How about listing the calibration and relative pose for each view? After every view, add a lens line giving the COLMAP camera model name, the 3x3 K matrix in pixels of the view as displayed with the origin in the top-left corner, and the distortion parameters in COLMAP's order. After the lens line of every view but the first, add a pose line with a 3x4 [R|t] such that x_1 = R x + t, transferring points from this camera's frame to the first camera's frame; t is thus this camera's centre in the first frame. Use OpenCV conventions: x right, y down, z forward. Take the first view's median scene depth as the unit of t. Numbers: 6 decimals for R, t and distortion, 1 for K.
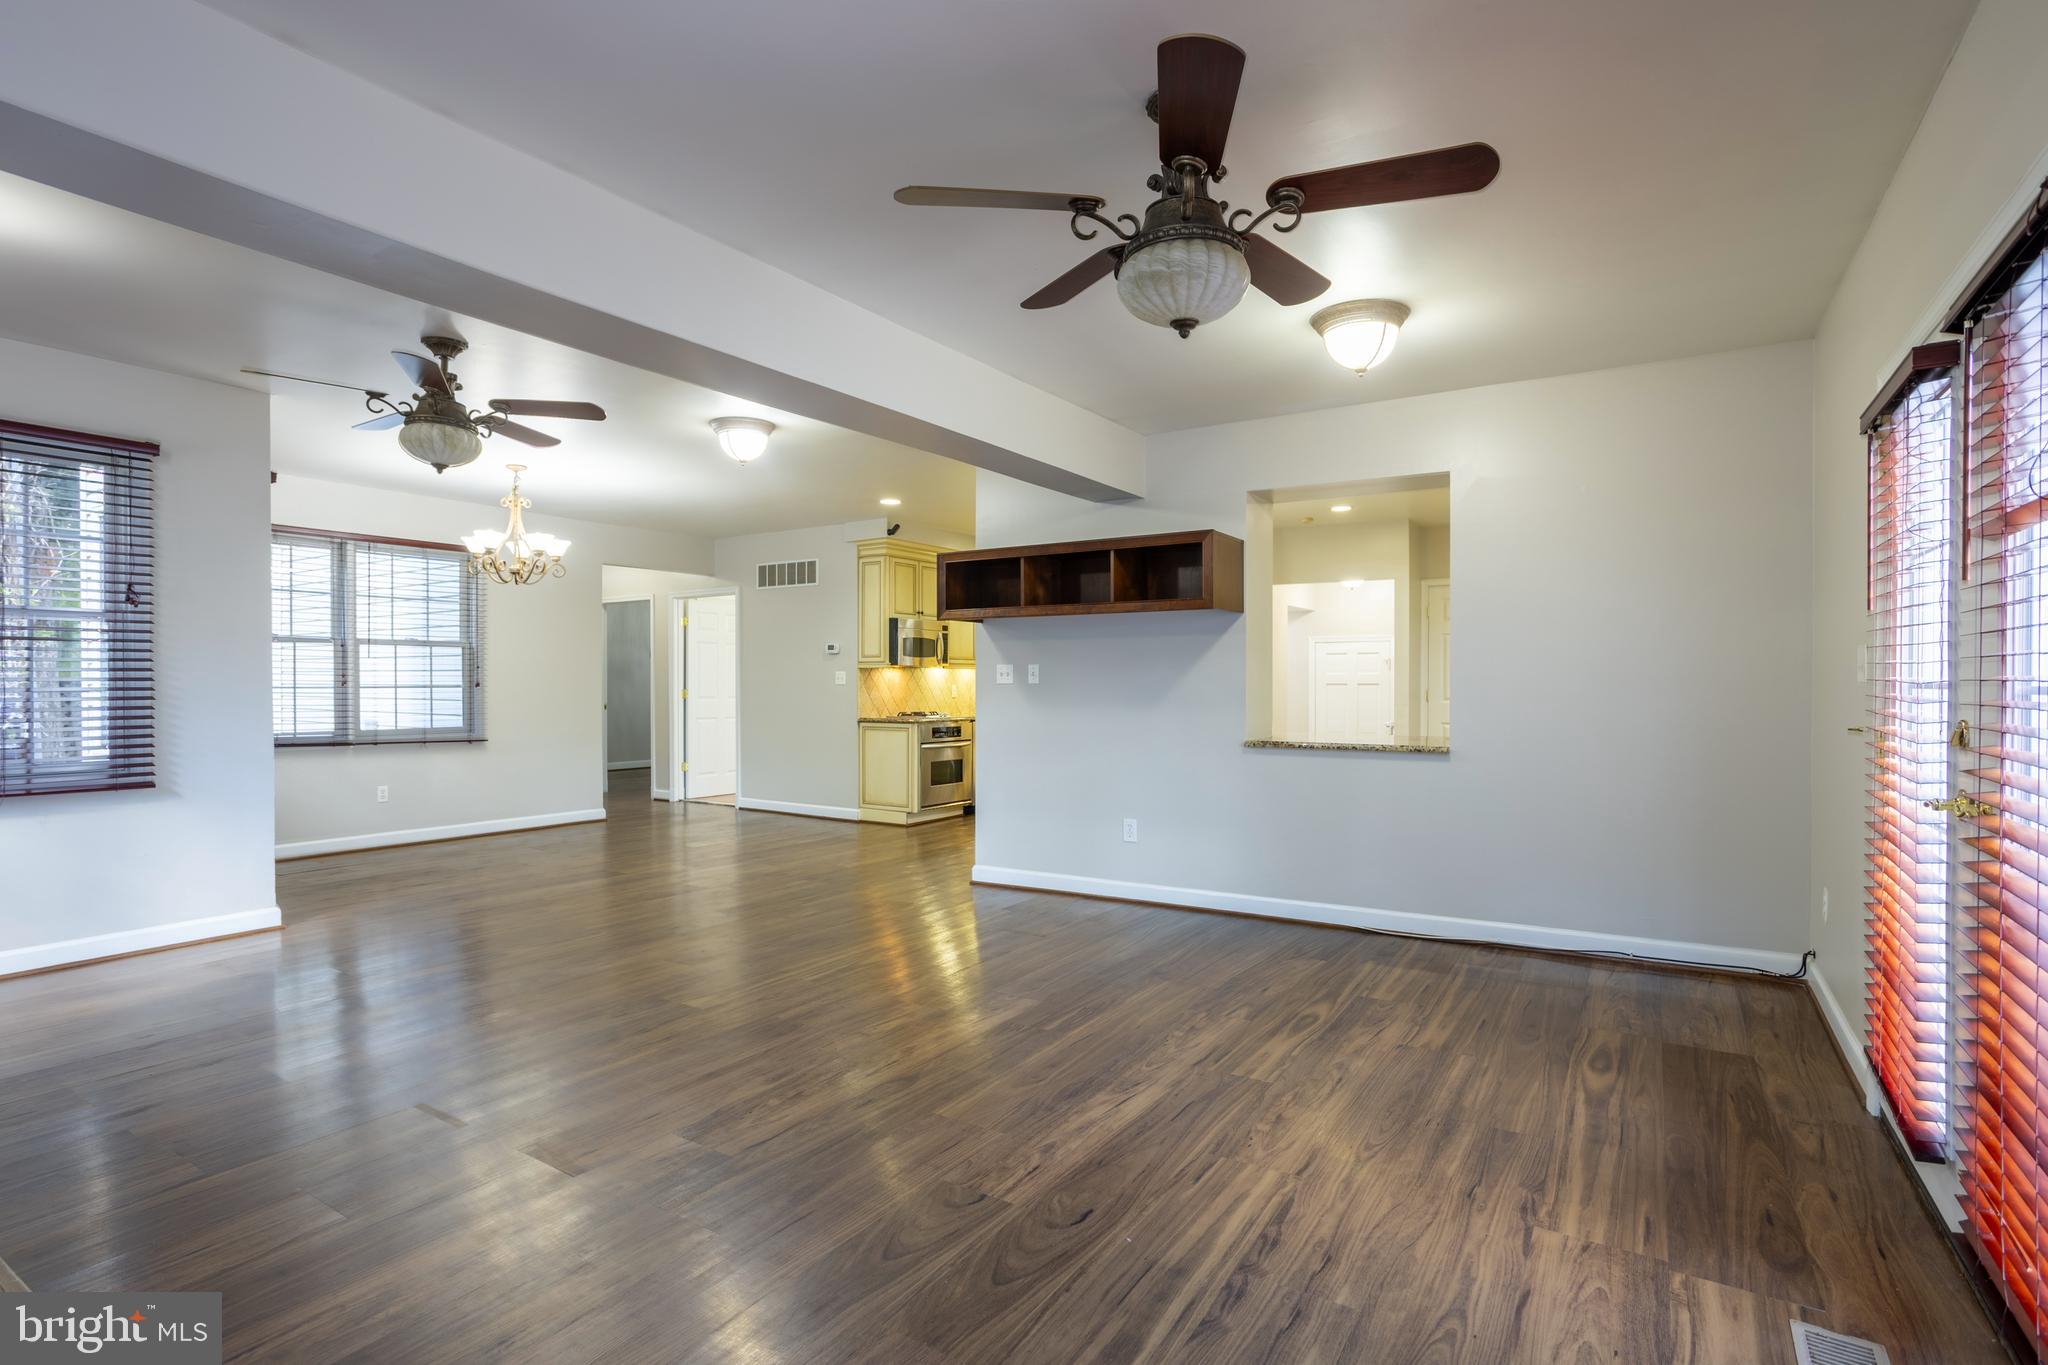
lens RADIAL K [[1000.9, 0, 1025.8], [0, 1000.9, 688.4], [0, 0, 1]] dist [-0.030197, 0.018564]
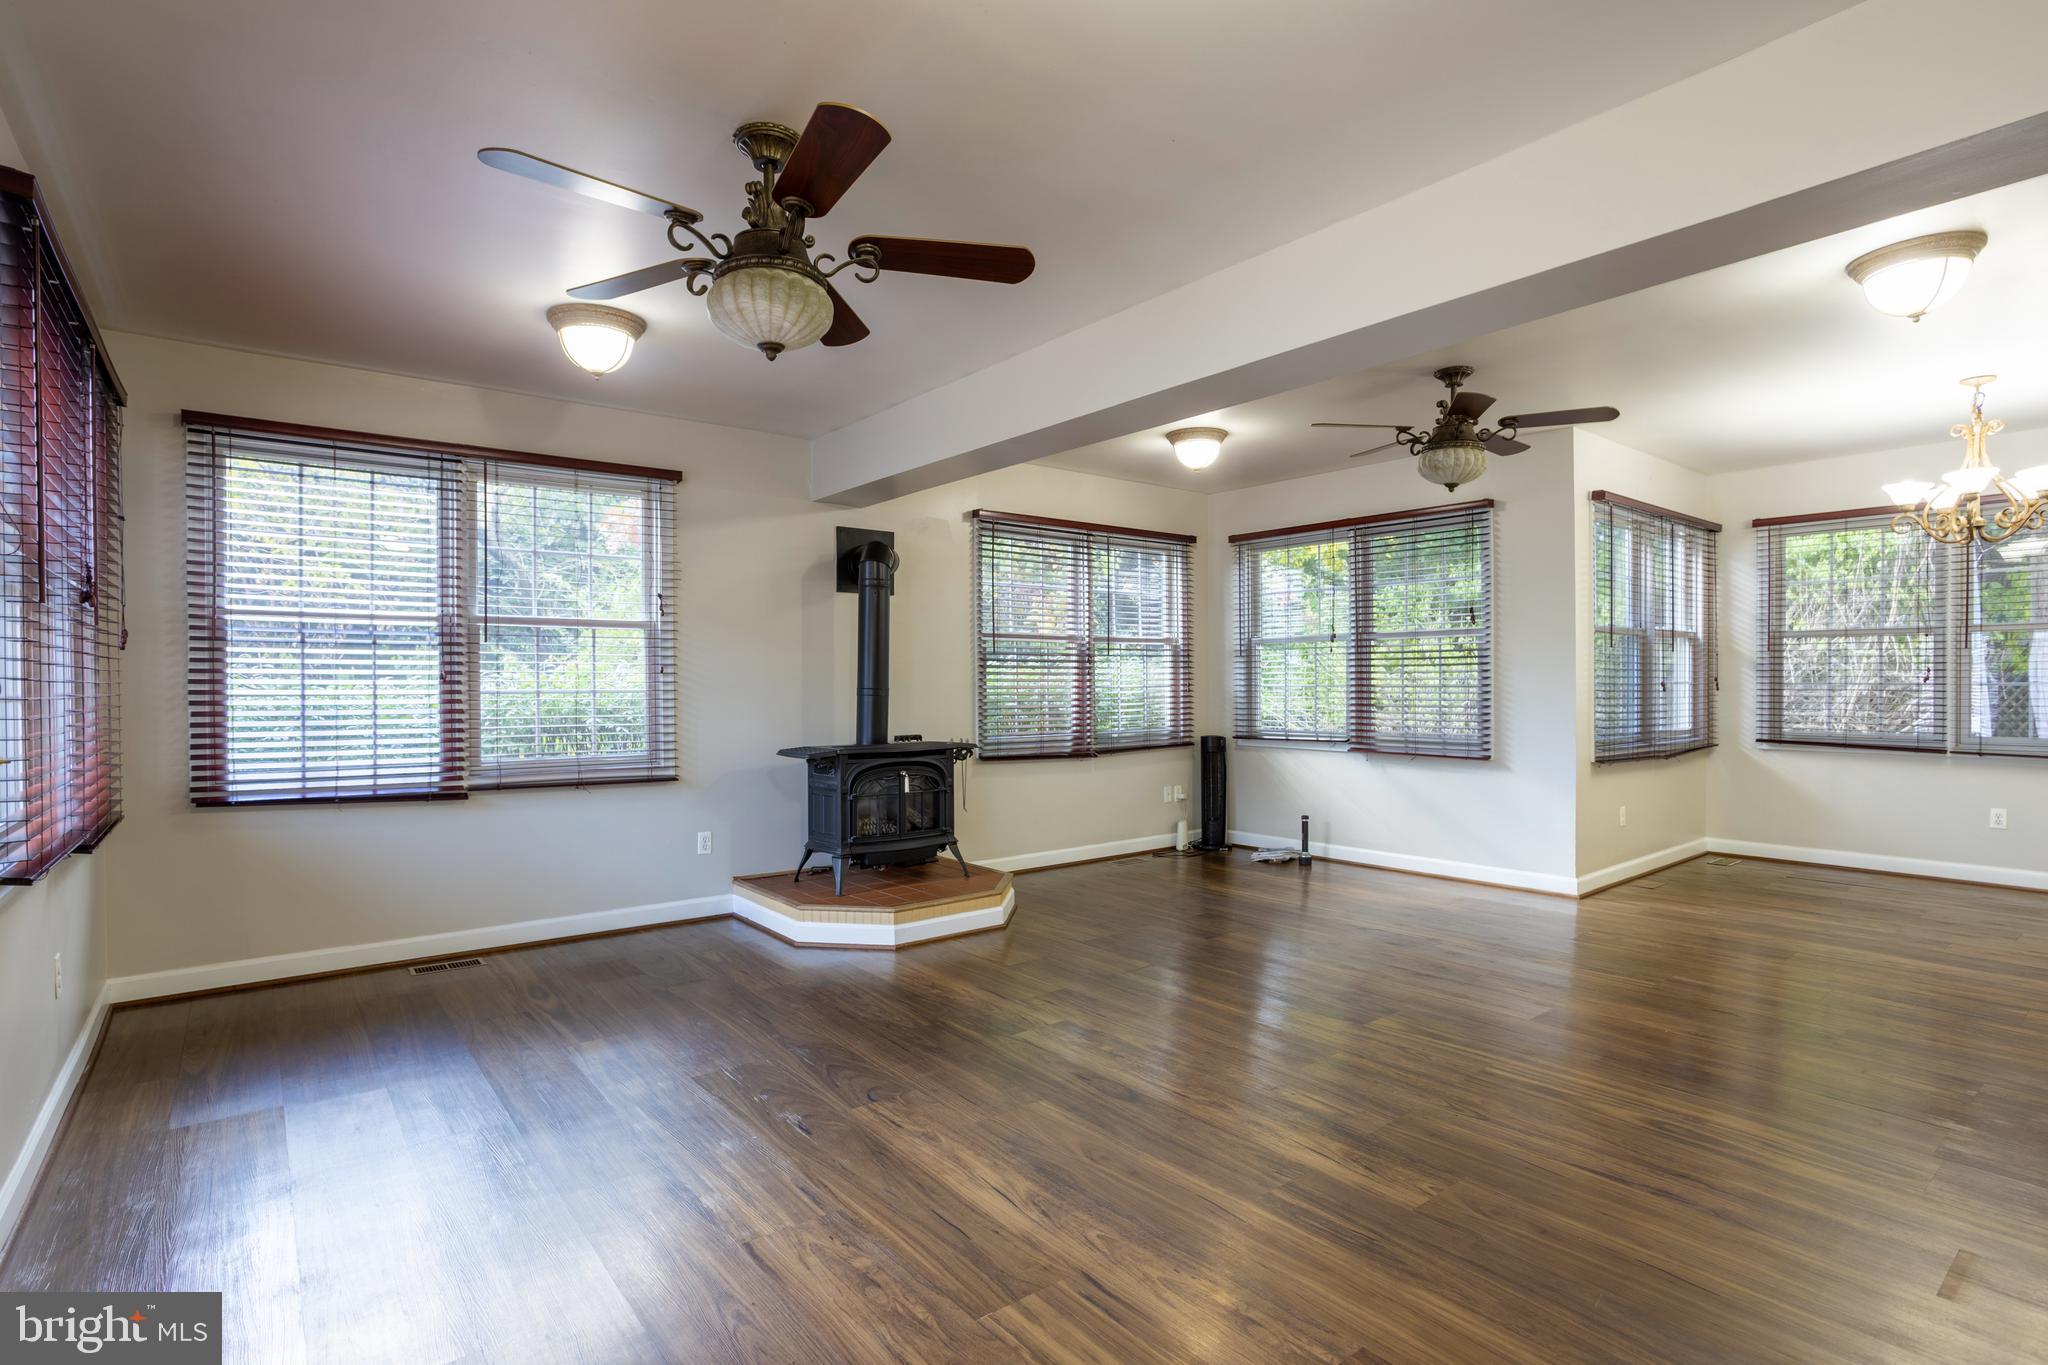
lens RADIAL K [[1000.9, 0, 1028.4], [0, 1000.9, 687.6], [0, 0, 1]] dist [-0.030197, 0.018564]
pose [[-0.321290, 0.006643, -0.946958, 0.679189], [-0.000750, 0.999973, 0.007269, -0.006783], [0.946981, 0.003046, -0.321276, 1.007603]]
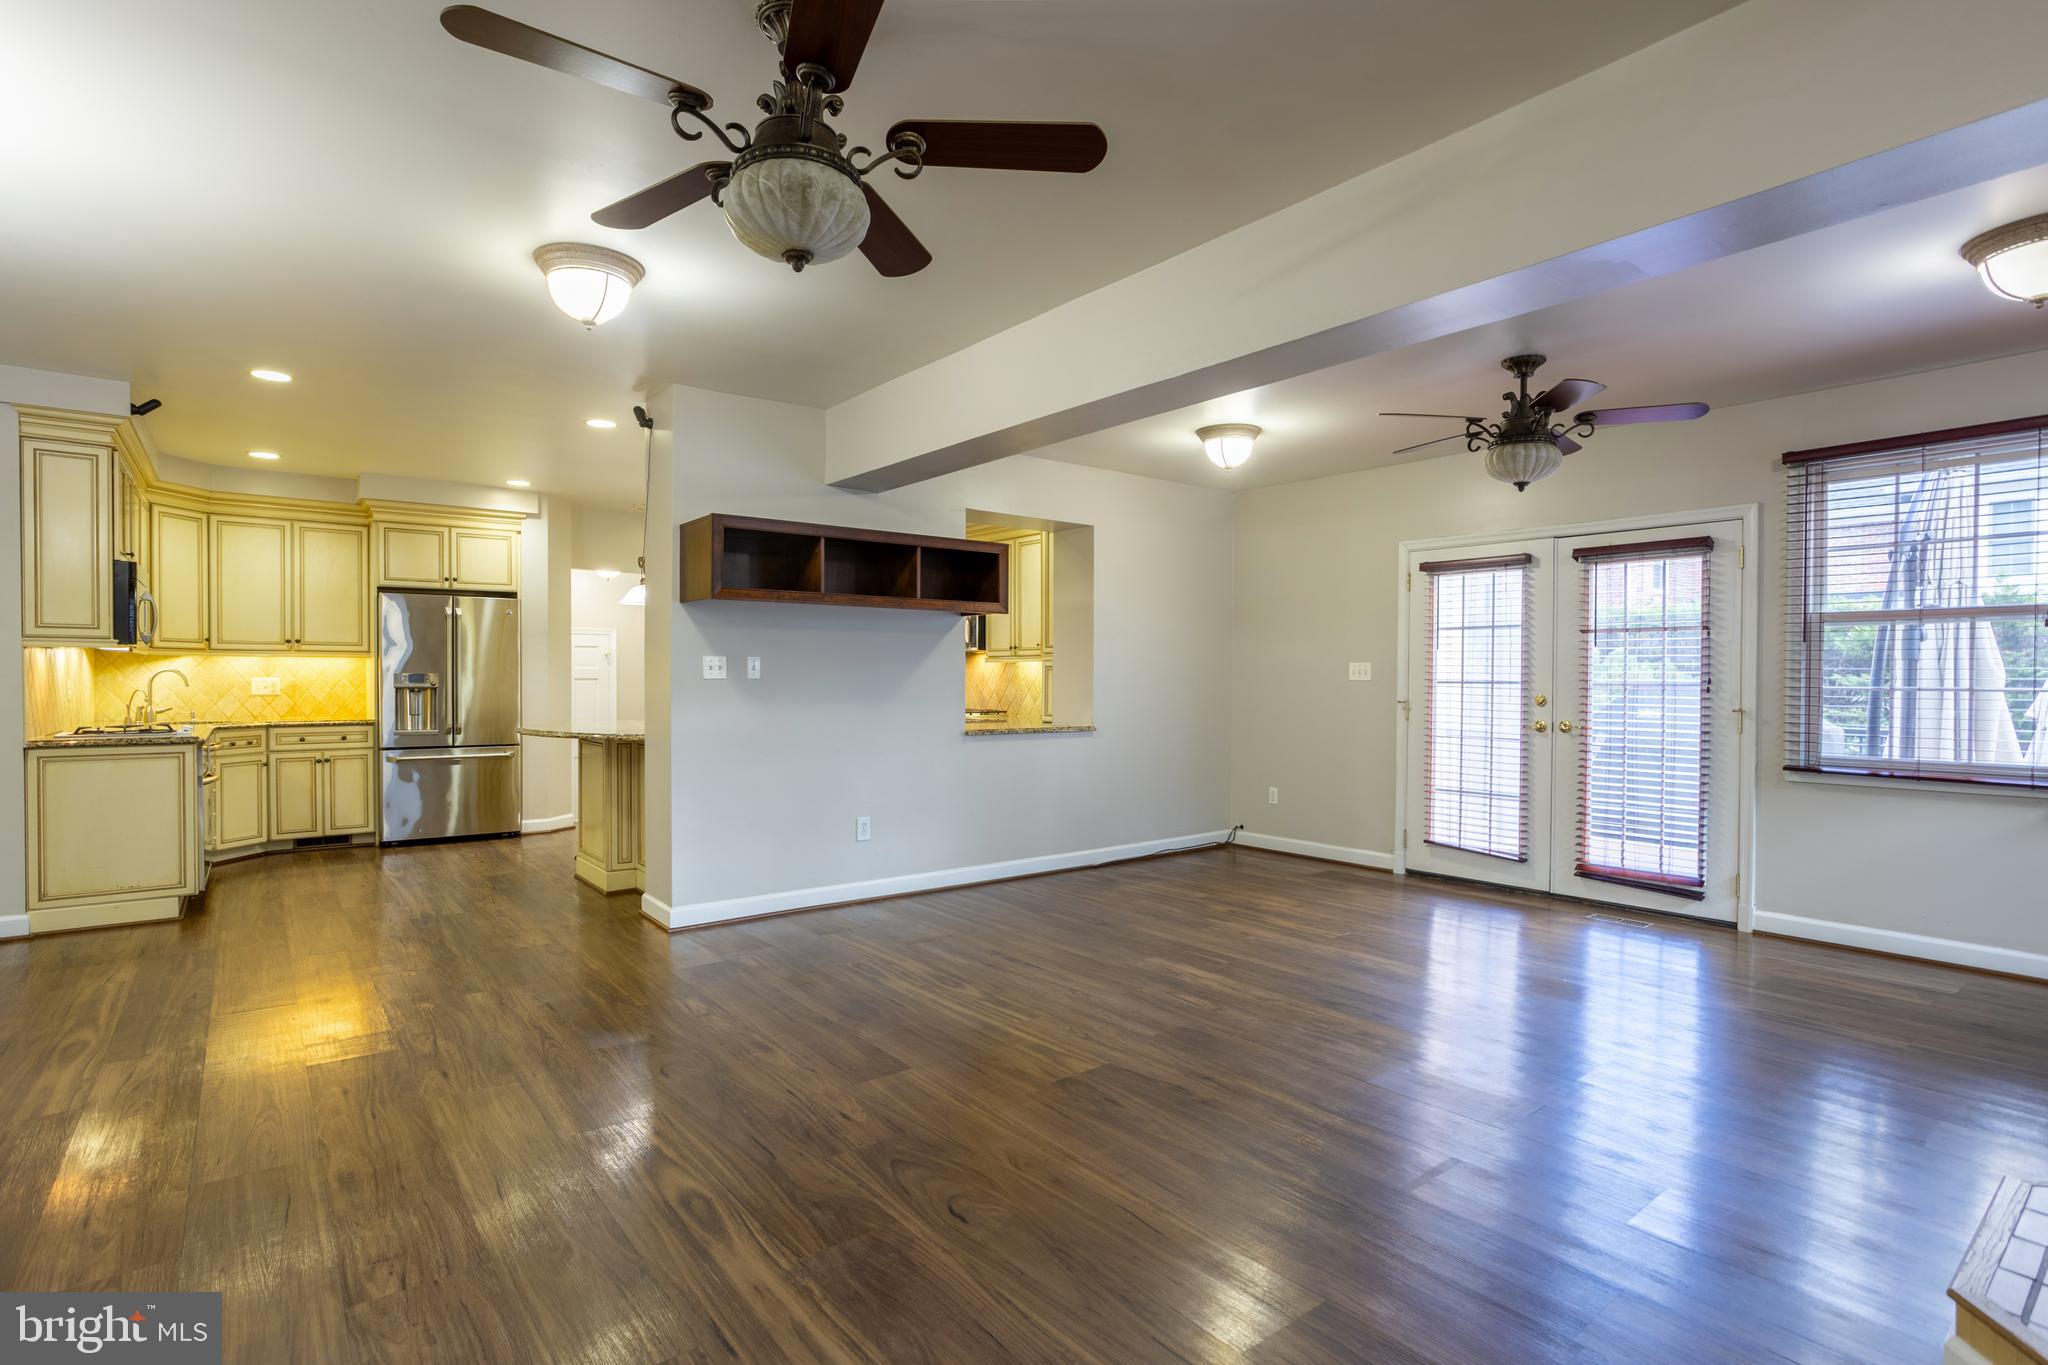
lens RADIAL K [[1000.9, 0, 1027.1], [0, 1000.9, 680.5], [0, 0, 1]] dist [-0.030197, 0.018564]
pose [[0.330674, 0.000527, 0.943745, -1.157746], [0.000881, 0.999999, -0.000867, -0.003707], [-0.943745, 0.001118, 0.330673, 0.786815]]
